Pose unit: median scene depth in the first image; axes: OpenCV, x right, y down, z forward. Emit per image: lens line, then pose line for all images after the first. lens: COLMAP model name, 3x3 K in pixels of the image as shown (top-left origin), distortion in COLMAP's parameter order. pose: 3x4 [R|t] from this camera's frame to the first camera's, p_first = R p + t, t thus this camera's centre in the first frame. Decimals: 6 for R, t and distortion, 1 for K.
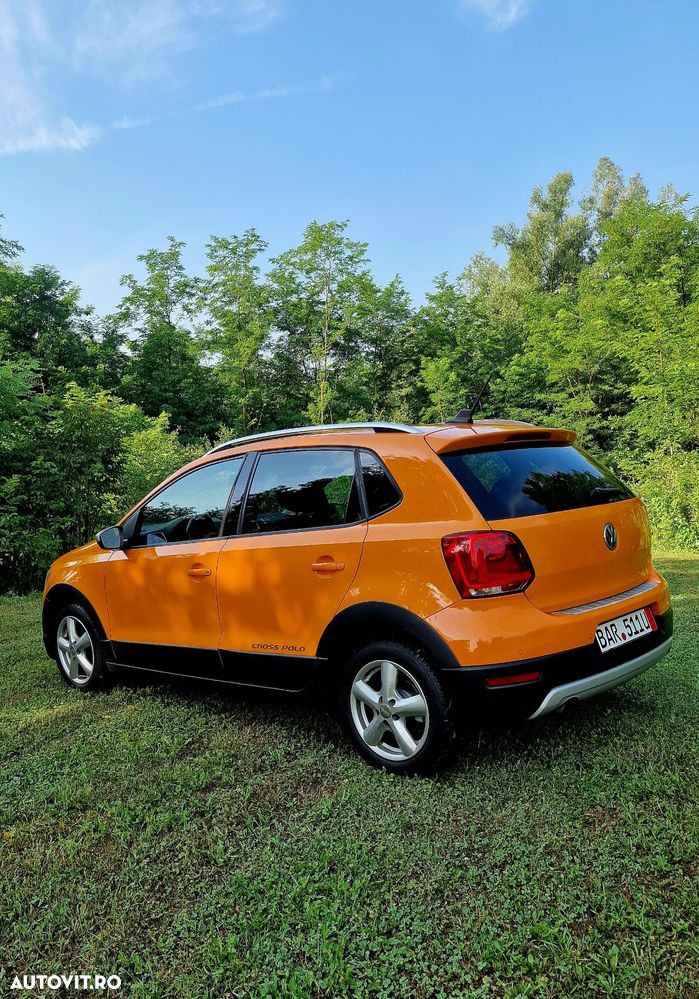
lens RADIAL K [[826.5, 0, 334.0], [0, 826.5, 622.1], [0, 0, 1]] dist [0.054097, -0.045611]
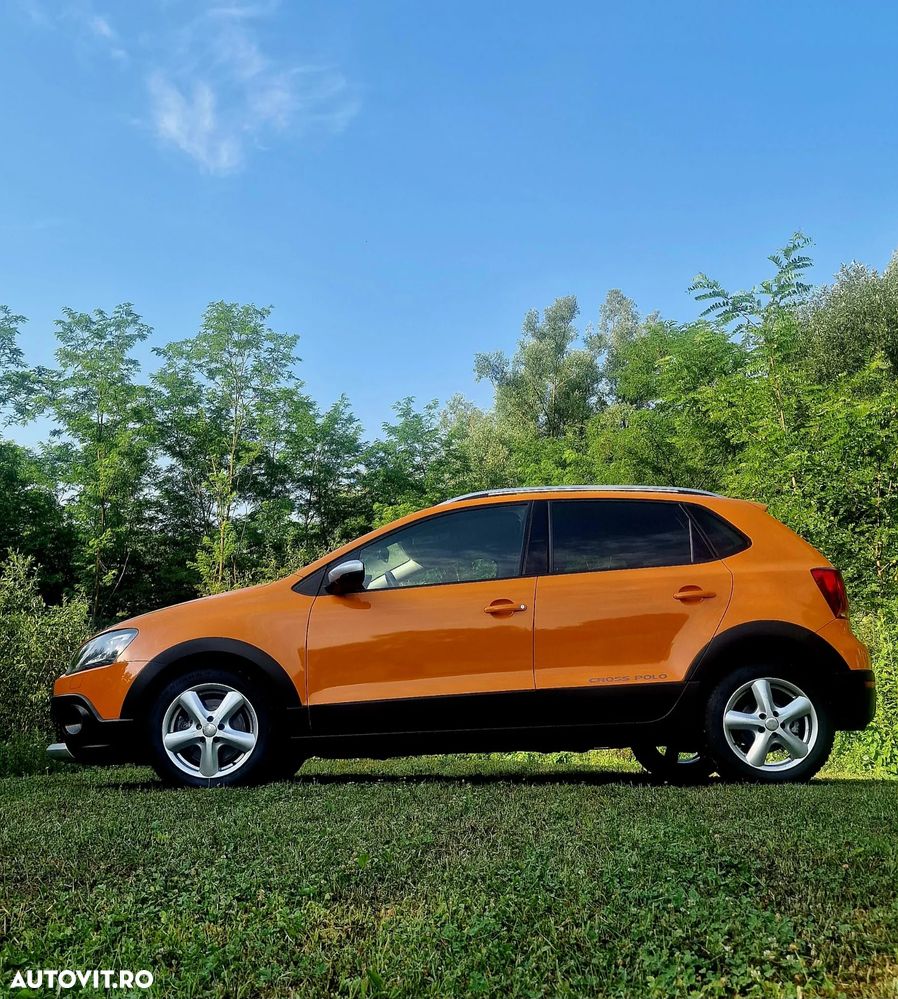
lens RADIAL K [[1050.1, 0, 432.1], [0, 1050.1, 656.4], [0, 0, 1]] dist [0.055250, 0.000000]
pose [[0.988614, 0.042158, 0.144445, 0.032564], [-0.010705, 0.977223, -0.211943, -0.009443], [-0.150090, 0.207983, 0.966549, 0.179895]]
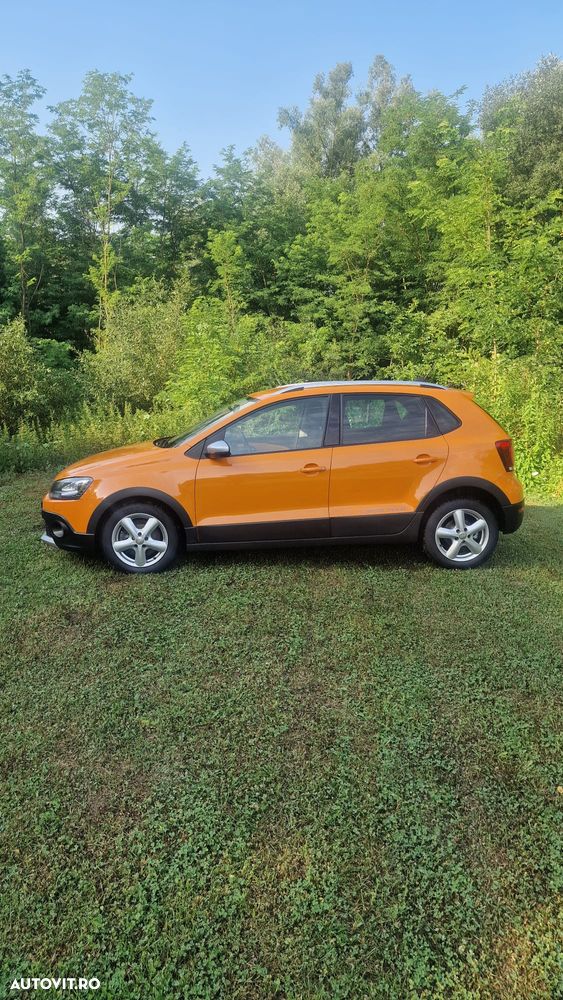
lens RADIAL K [[661.8, 0, 265.4], [0, 661.8, 511.5], [0, 0, 1]] dist [0.041885, -0.025426]
pose [[0.982648, 0.004622, 0.185422, 0.025412], [-0.019508, 0.996720, 0.078536, -0.042115], [-0.184451, -0.080791, 0.979515, 0.170170]]
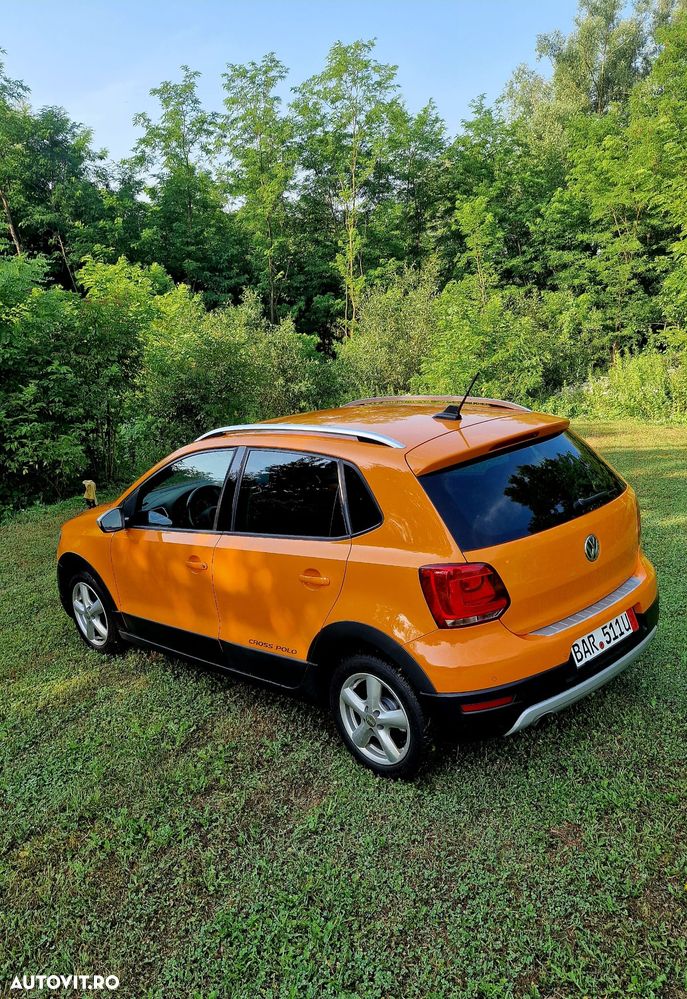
lens RADIAL K [[812.6, 0, 344.5], [0, 812.6, 614.1], [0, 0, 1]] dist [0.061765, -0.054123]
pose [[0.999201, -0.015742, -0.036743, 0.005840], [0.021861, 0.984750, 0.172594, -0.017435], [0.033466, -0.173259, 0.984308, -0.000099]]
